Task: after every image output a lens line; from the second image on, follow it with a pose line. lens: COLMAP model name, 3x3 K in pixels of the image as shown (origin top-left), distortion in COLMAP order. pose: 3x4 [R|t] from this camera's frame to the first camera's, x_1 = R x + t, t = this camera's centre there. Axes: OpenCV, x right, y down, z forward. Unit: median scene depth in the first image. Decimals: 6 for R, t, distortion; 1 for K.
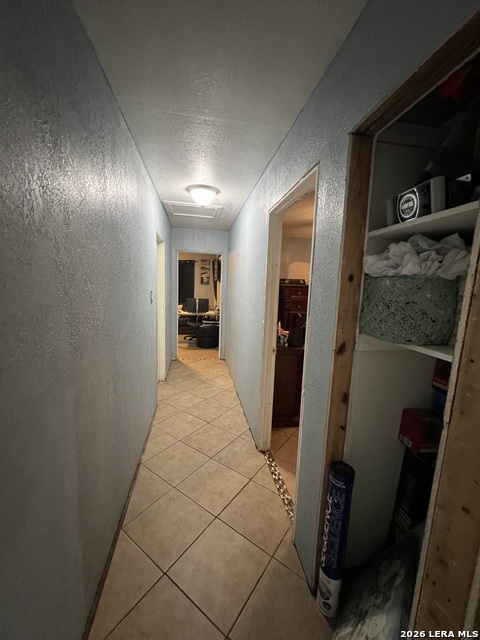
lens RADIAL K [[262.5, 0, 241.8], [0, 262.5, 322.1], [0, 0, 1]] dist [0.016531, 0.000115]
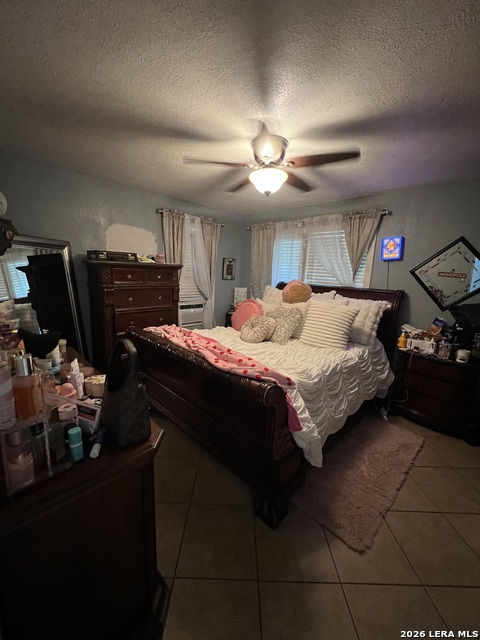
lens RADIAL K [[257.0, 0, 240.6], [0, 257.0, 317.4], [0, 0, 1]] dist [0.002640, 0.000188]
pose [[0.820349, -0.103354, 0.562447, 0.091301], [0.073500, 0.994431, 0.075532, -0.044955], [-0.567121, -0.020623, 0.823376, 0.385558]]
